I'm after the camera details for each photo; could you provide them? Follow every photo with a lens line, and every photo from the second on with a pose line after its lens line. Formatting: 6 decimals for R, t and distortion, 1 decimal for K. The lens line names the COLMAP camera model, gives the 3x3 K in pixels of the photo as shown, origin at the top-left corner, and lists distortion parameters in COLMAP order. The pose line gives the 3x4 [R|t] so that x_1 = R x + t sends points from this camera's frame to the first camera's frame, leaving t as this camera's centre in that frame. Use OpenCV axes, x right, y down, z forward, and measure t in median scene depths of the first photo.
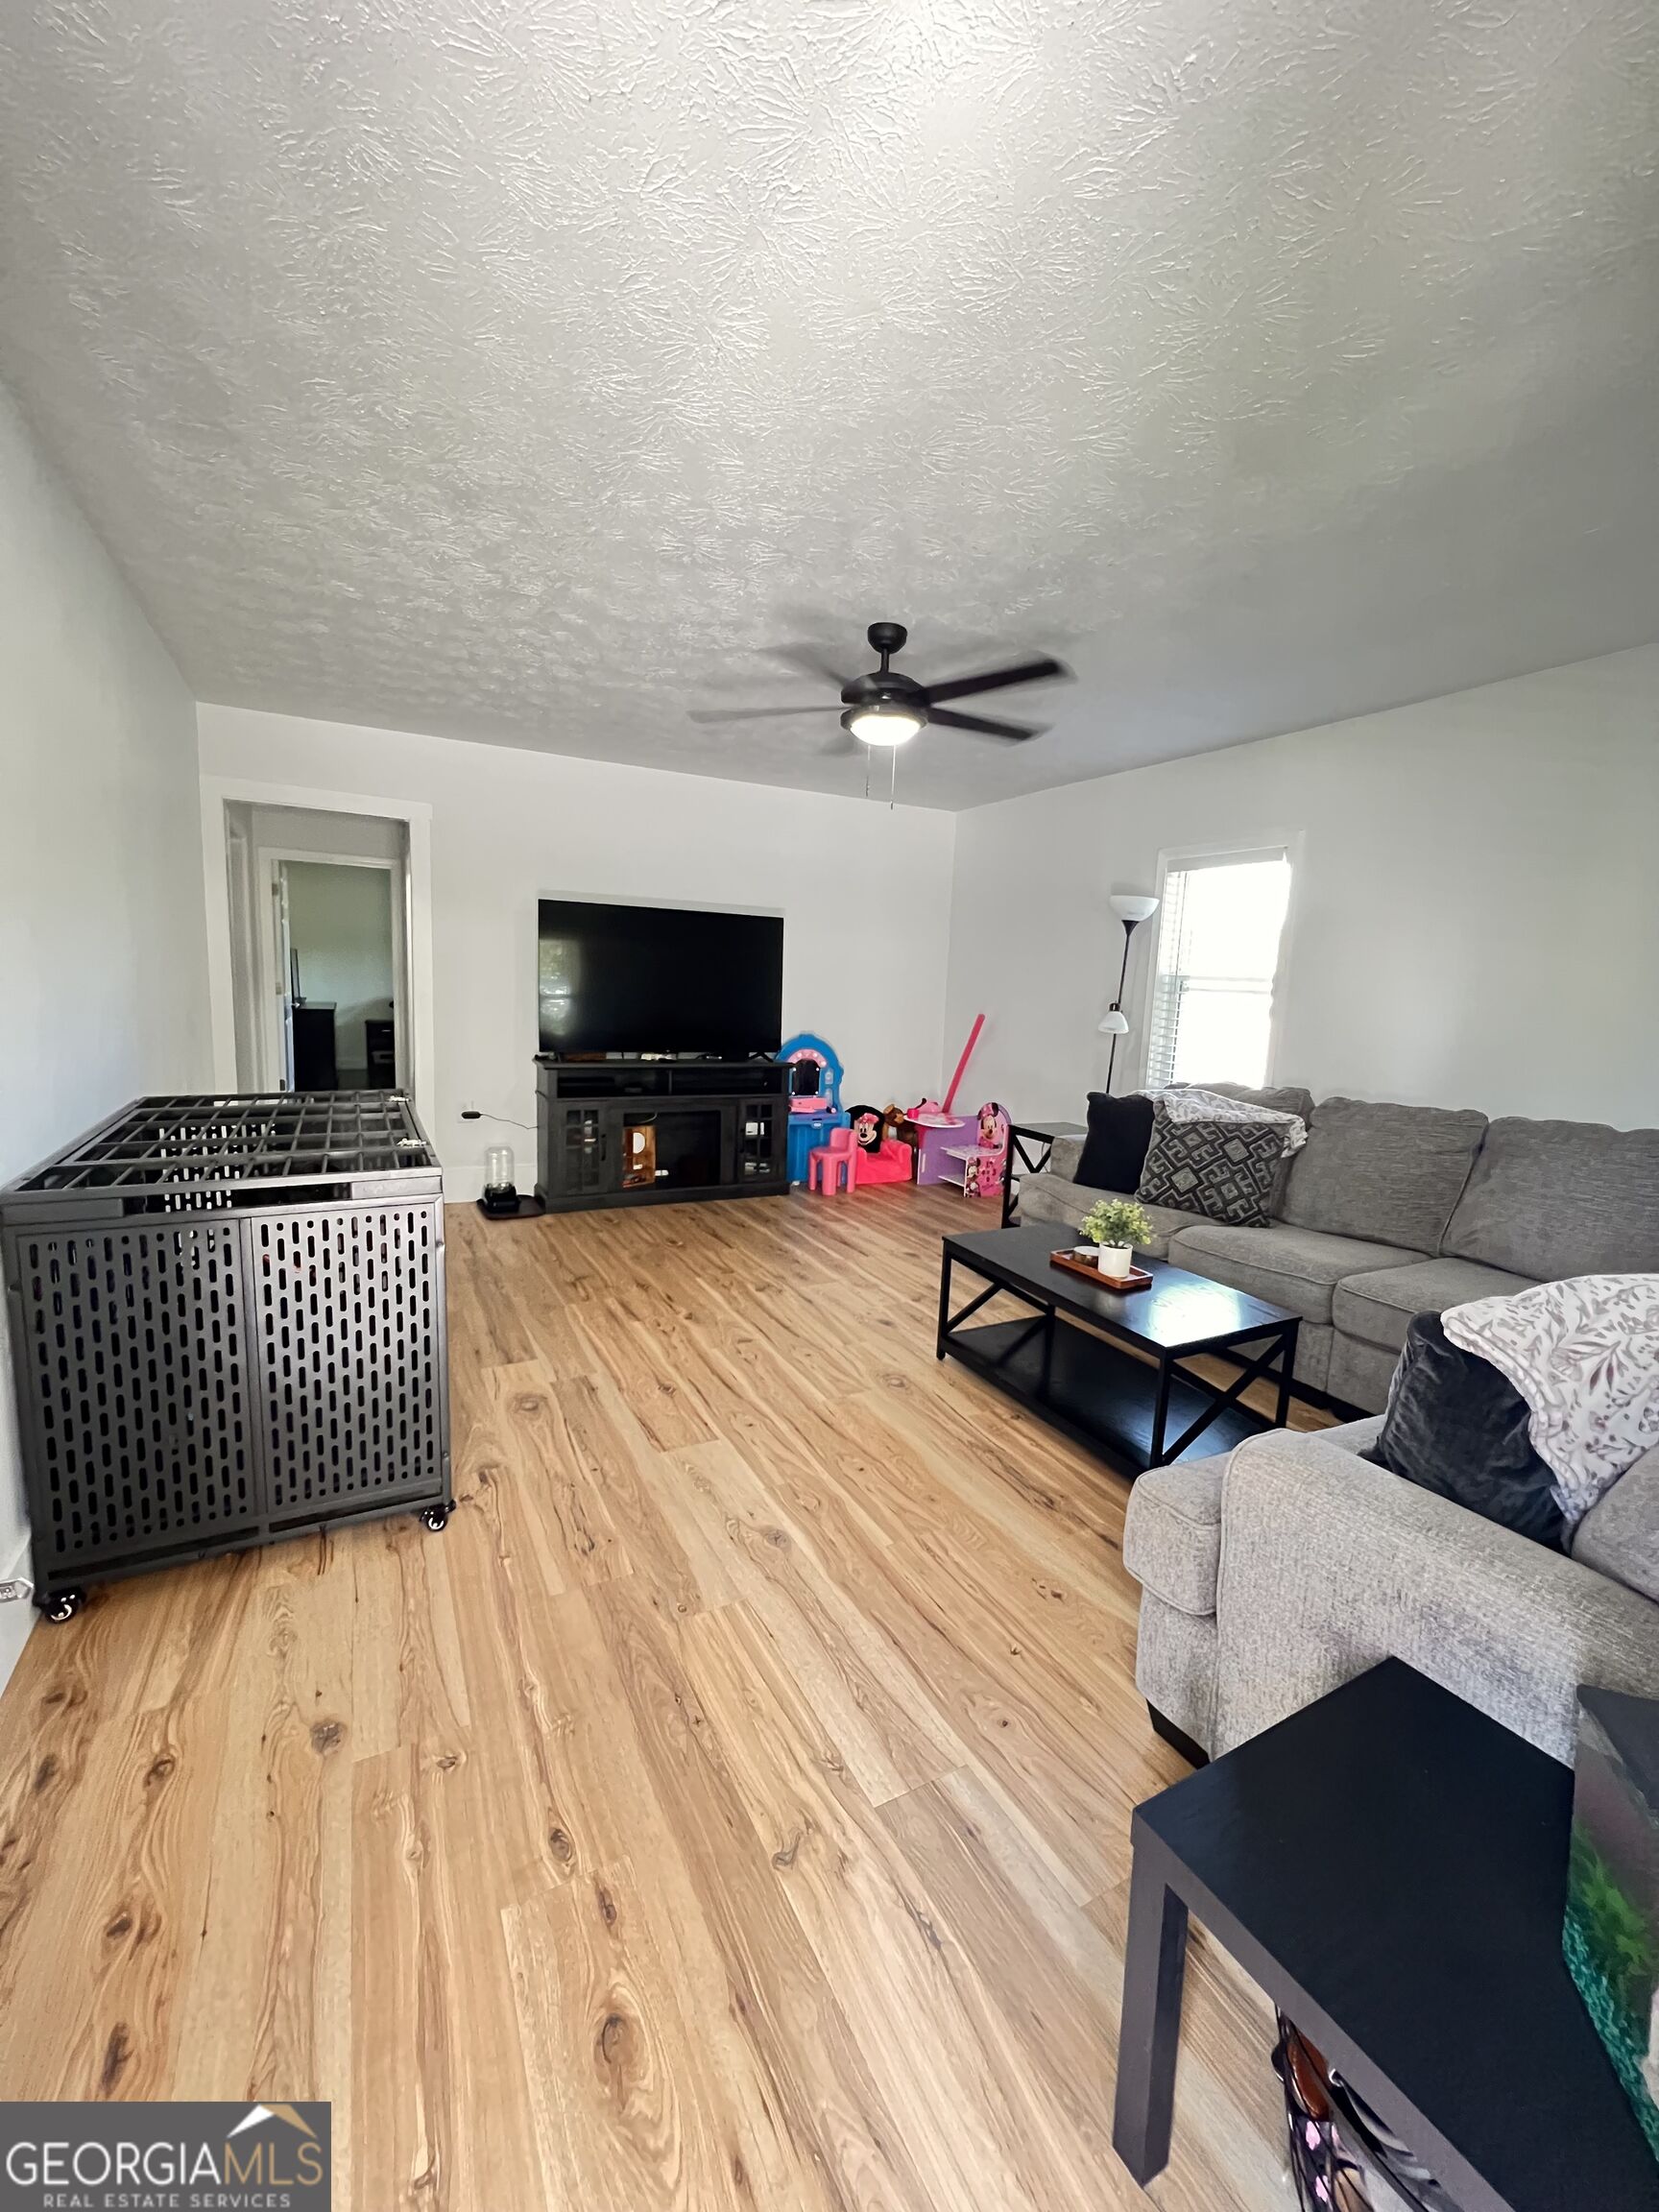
lens RADIAL K [[885.0, 0, 828.3], [0, 885.0, 1097.5], [0, 0, 1]] dist [-0.005292, 0.001421]
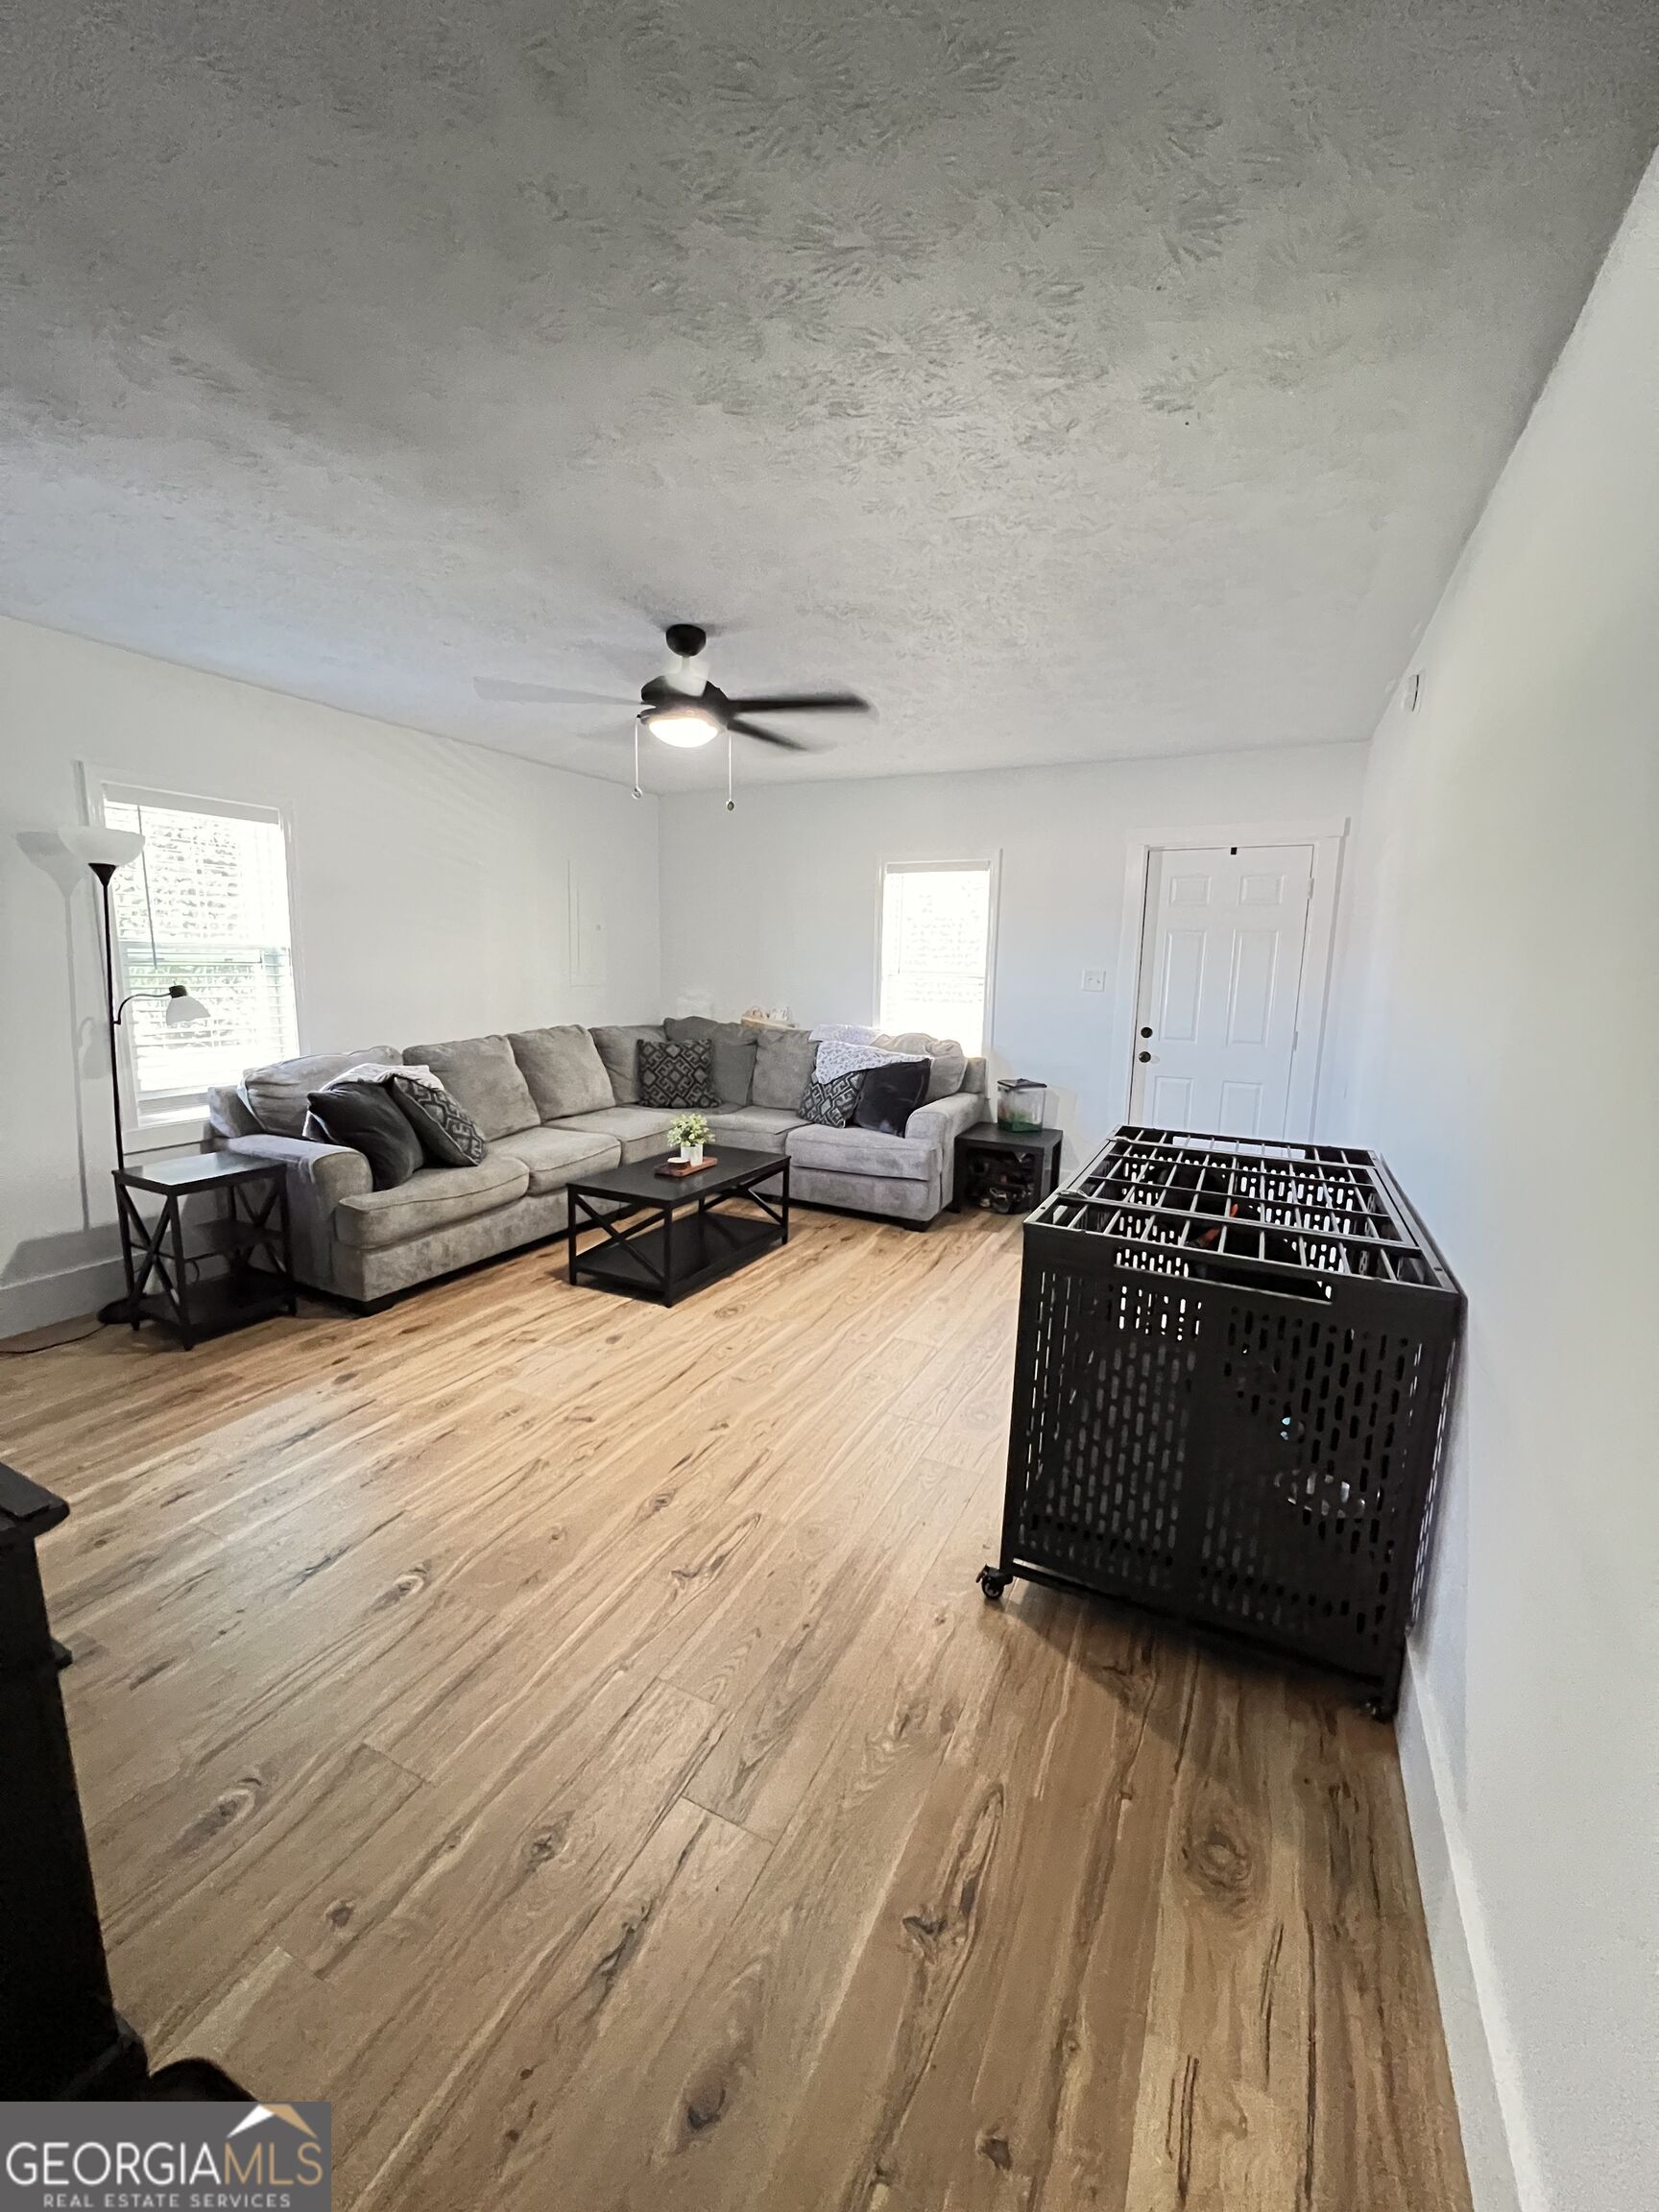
lens RADIAL K [[885.0, 0, 824.3], [0, 885.0, 1103.7], [0, 0, 1]] dist [-0.005292, 0.001421]
pose [[-0.582342, -0.184947, 0.791627, -0.825003], [0.064167, 0.960282, 0.271553, -0.246913], [-0.810408, 0.208933, -0.547345, 1.375018]]
